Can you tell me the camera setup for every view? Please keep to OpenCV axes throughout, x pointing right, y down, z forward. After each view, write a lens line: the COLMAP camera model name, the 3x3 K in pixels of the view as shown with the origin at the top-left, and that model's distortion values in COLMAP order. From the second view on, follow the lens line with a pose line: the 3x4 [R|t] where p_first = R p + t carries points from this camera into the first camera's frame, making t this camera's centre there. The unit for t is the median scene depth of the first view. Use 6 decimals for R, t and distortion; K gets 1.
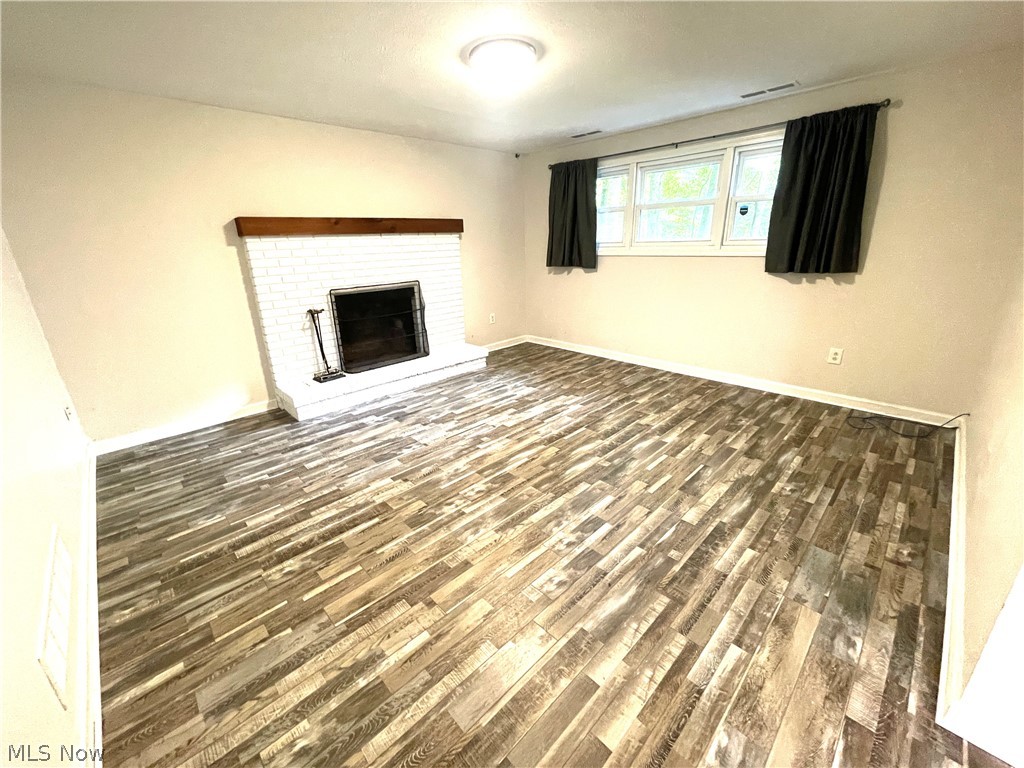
lens RADIAL K [[416.4, 0, 506.8], [0, 416.4, 380.8], [0, 0, 1]] dist [-0.002205, -0.000144]
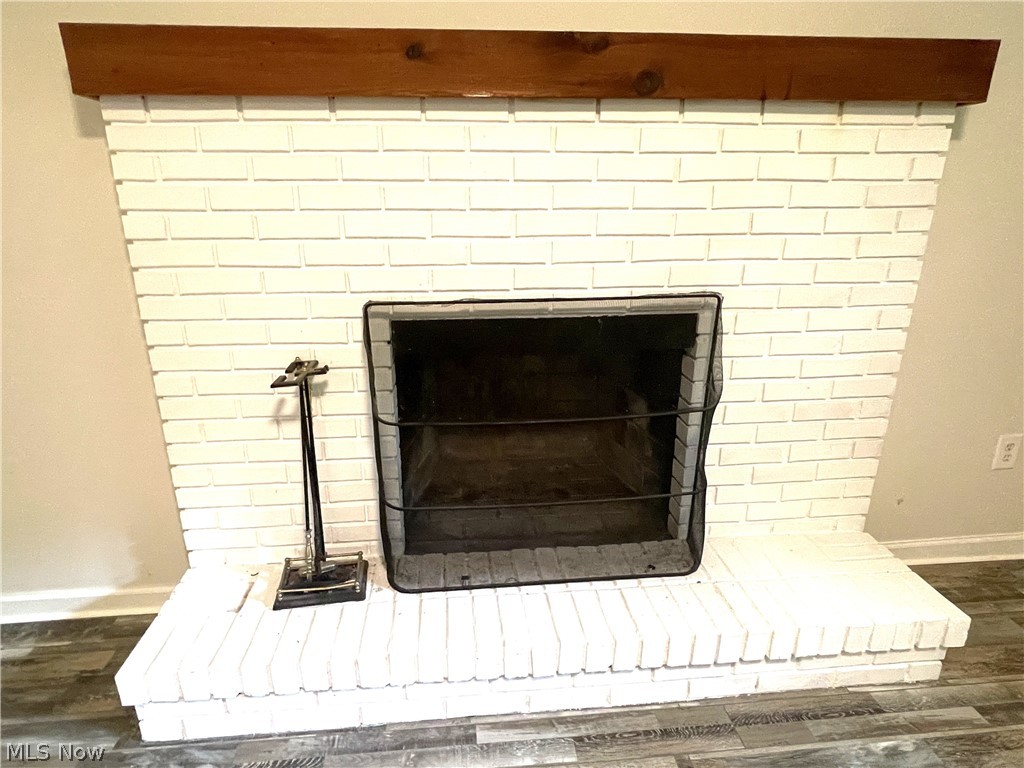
lens RADIAL K [[591.7, 0, 512.0], [0, 591.7, 384.0], [0, 0, 1]] dist [0.002399, 0.000697]
pose [[0.784537, 0.226285, -0.577319, -0.140669], [-0.219276, 0.972122, 0.083049, -0.297239], [0.580017, 0.061437, 0.812285, 0.995374]]
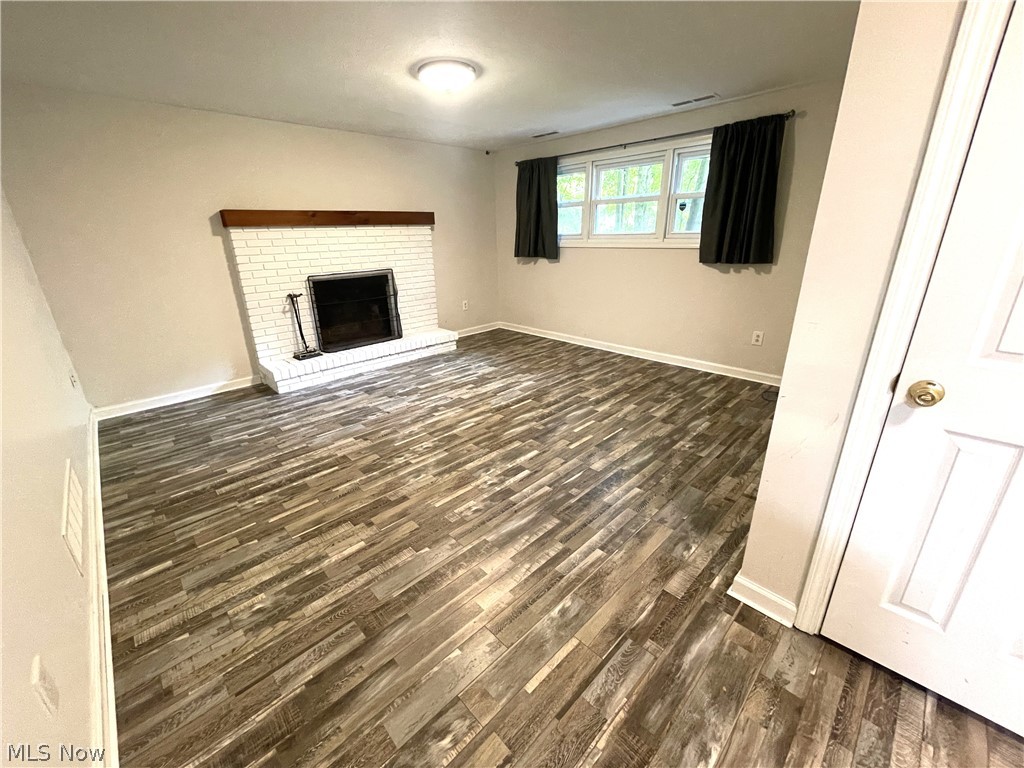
lens RADIAL K [[416.4, 0, 506.8], [0, 416.4, 380.8], [0, 0, 1]] dist [-0.002205, -0.000144]
pose [[0.999970, 0.005610, 0.005381, 0.133005], [-0.005711, 0.999804, 0.018940, 0.046866], [-0.005274, -0.018970, 0.999806, -0.150902]]
